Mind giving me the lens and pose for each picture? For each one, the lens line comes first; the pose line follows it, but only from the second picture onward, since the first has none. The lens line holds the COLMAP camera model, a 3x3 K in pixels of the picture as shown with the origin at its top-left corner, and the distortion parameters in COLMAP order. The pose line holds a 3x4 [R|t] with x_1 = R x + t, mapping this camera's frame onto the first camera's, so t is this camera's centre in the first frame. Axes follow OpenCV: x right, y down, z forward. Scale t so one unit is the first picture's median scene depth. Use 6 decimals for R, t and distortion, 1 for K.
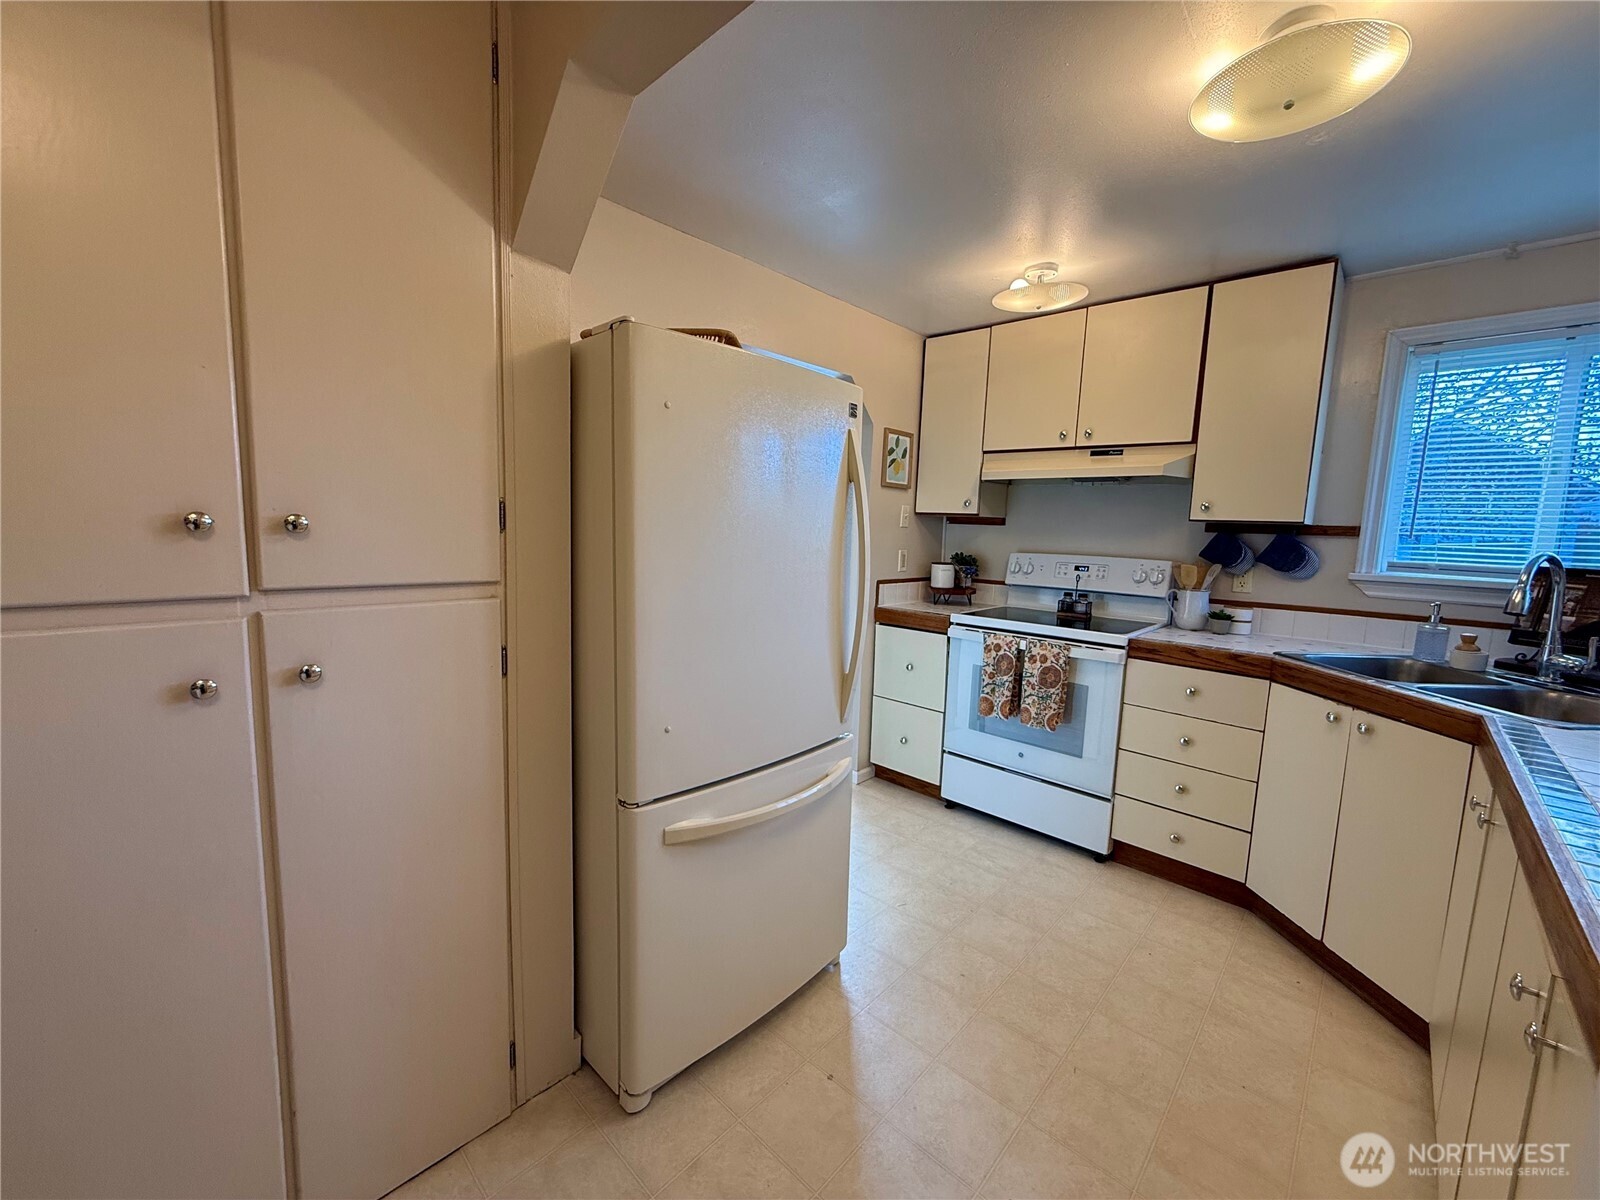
lens RADIAL K [[634.9, 0, 800.0], [0, 634.9, 600.0], [0, 0, 1]] dist [0.000202, 0.000251]
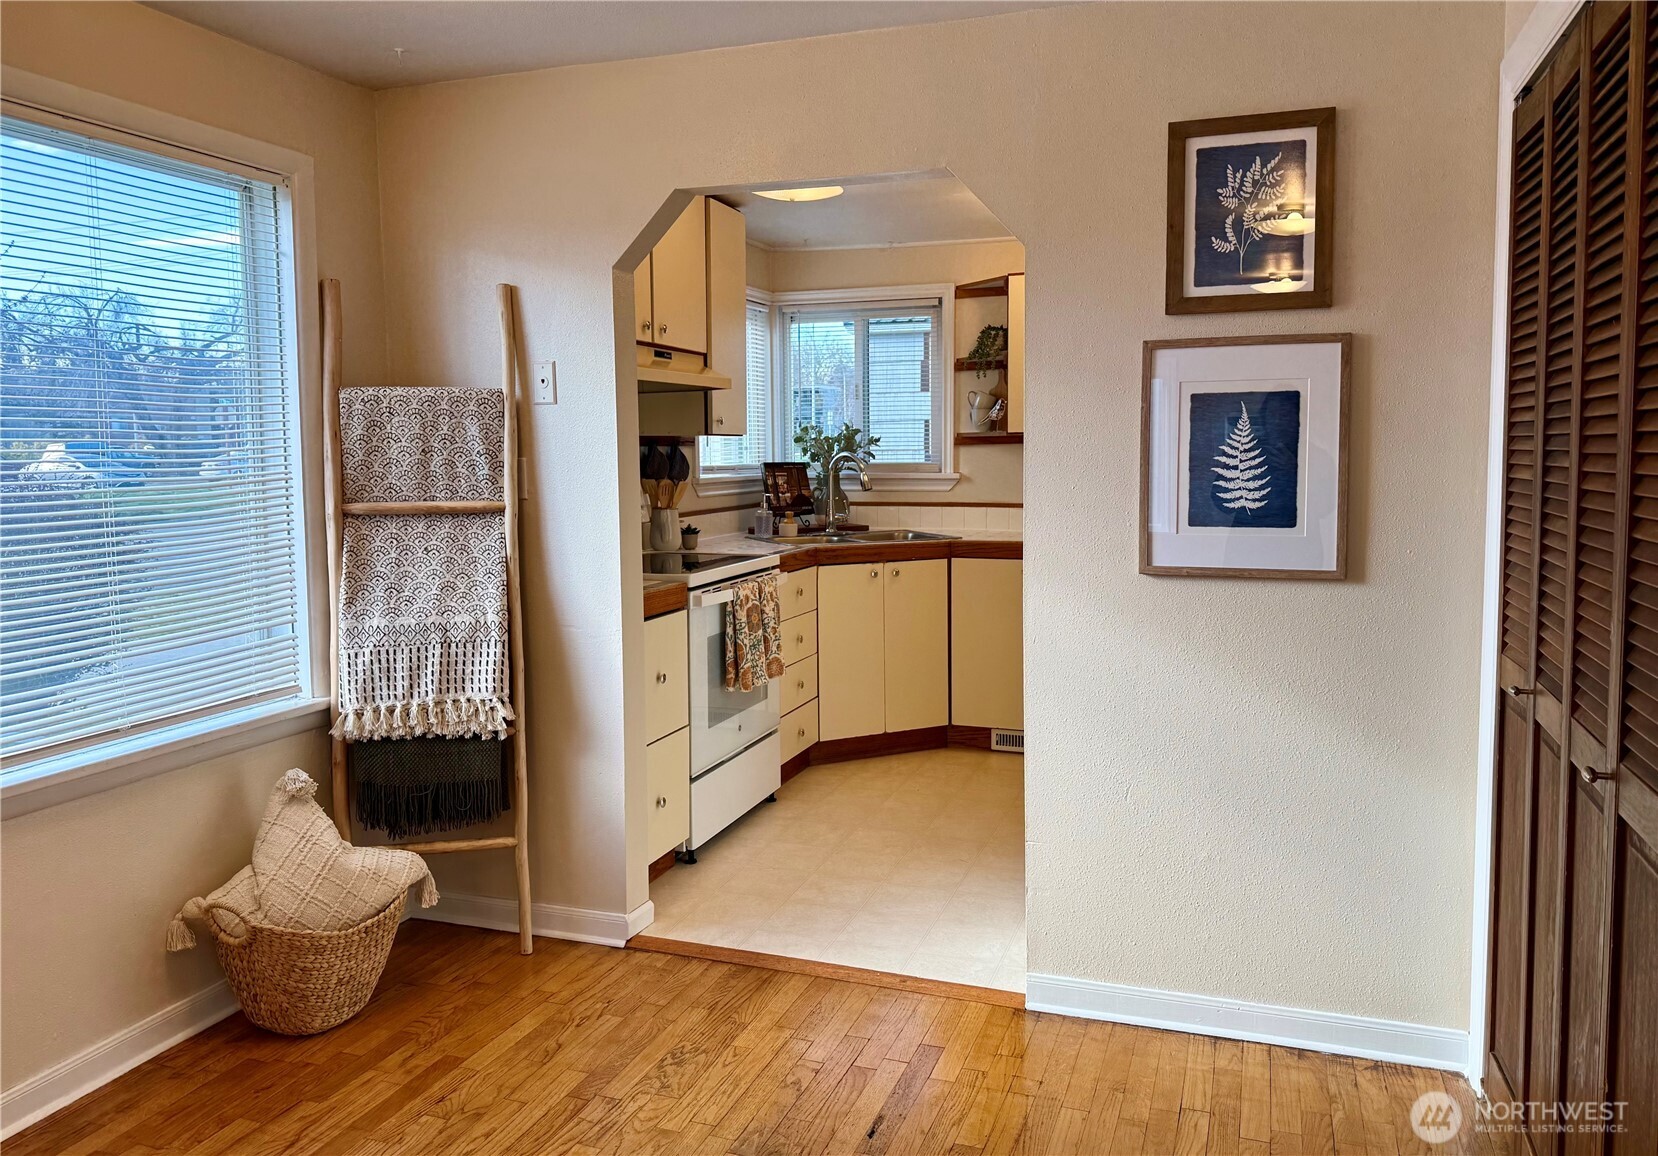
lens RADIAL K [[1225.4, 0, 836.3], [0, 1225.4, 536.1], [0, 0, 1]] dist [0.187797, -0.365238]
pose [[-0.405947, -0.097225, 0.908710, -1.123031], [0.103934, 0.982962, 0.151600, -0.224639], [-0.907967, 0.155987, -0.388926, 1.489424]]
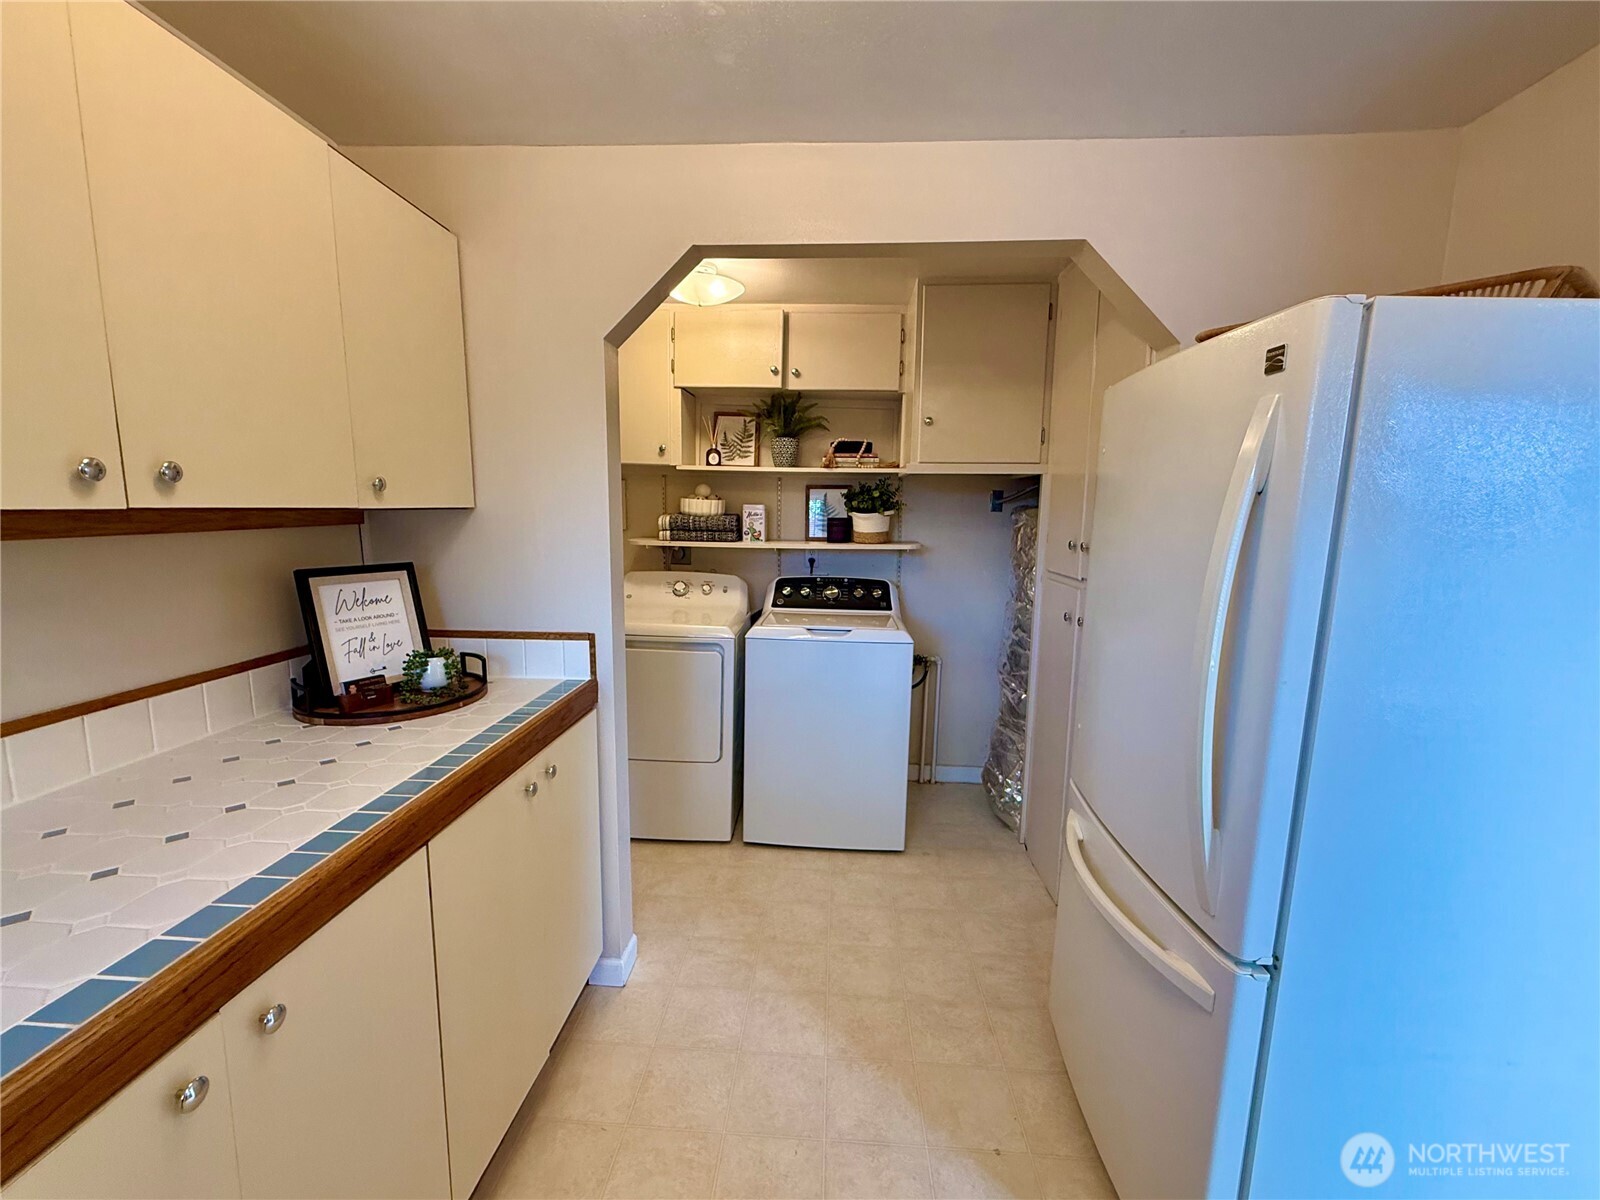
lens RADIAL K [[662.0, 0, 800.0], [0, 662.0, 600.0], [0, 0, 1]] dist [-0.000492, -0.000173]
pose [[-0.768772, 0.041581, -0.638170, 0.482402], [-0.116627, 0.972035, 0.203830, -0.107627], [0.628799, 0.231127, -0.742423, 0.766693]]
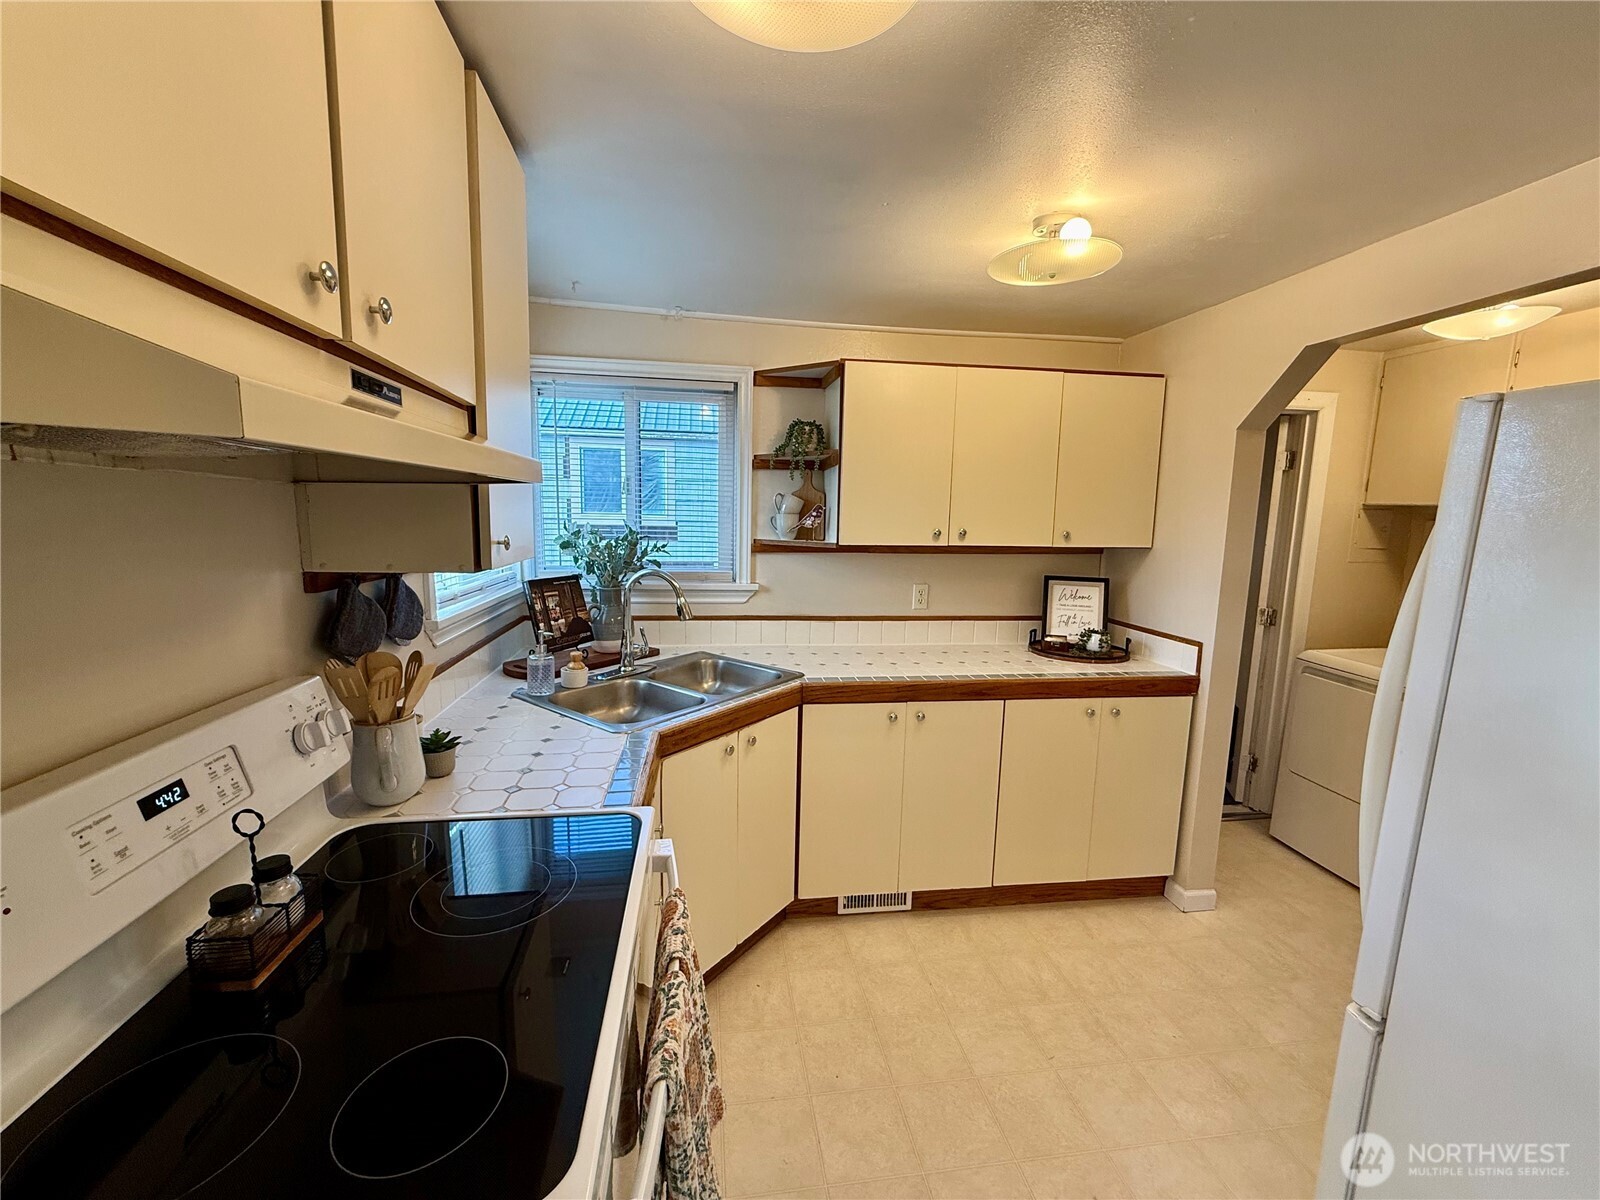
lens RADIAL K [[638.4, 0, 796.6], [0, 638.4, 599.5], [0, 0, 1]] dist [0.000875, -0.000346]
pose [[-0.779436, -0.135102, 0.611741, 0.115810], [0.027496, 0.968152, 0.248848, -0.208030], [-0.625879, 0.210781, -0.750898, 1.153098]]
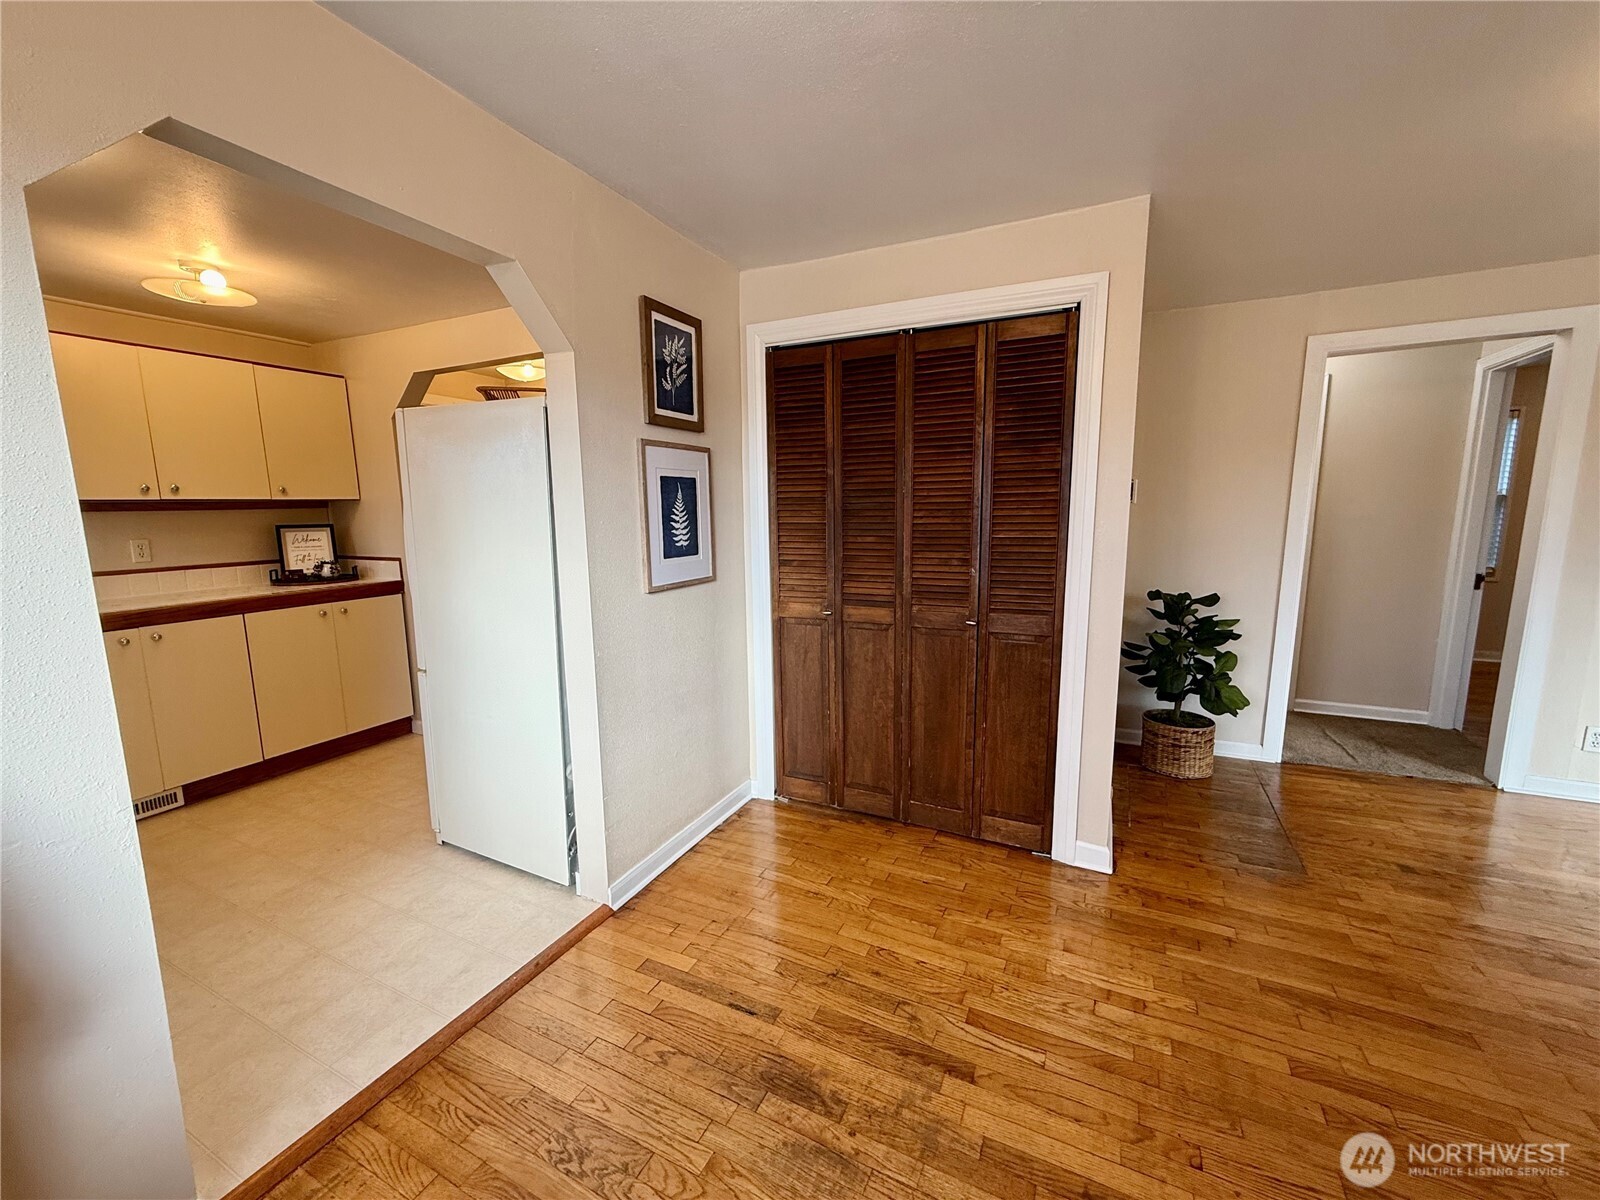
lens RADIAL K [[638.4, 0, 796.6], [0, 638.4, 599.5], [0, 0, 1]] dist [0.000875, -0.000346]
pose [[-0.954869, 0.019918, -0.296358, -0.193776], [-0.057317, 0.966640, 0.249644, -0.216447], [0.291444, 0.255364, -0.921873, 1.677215]]
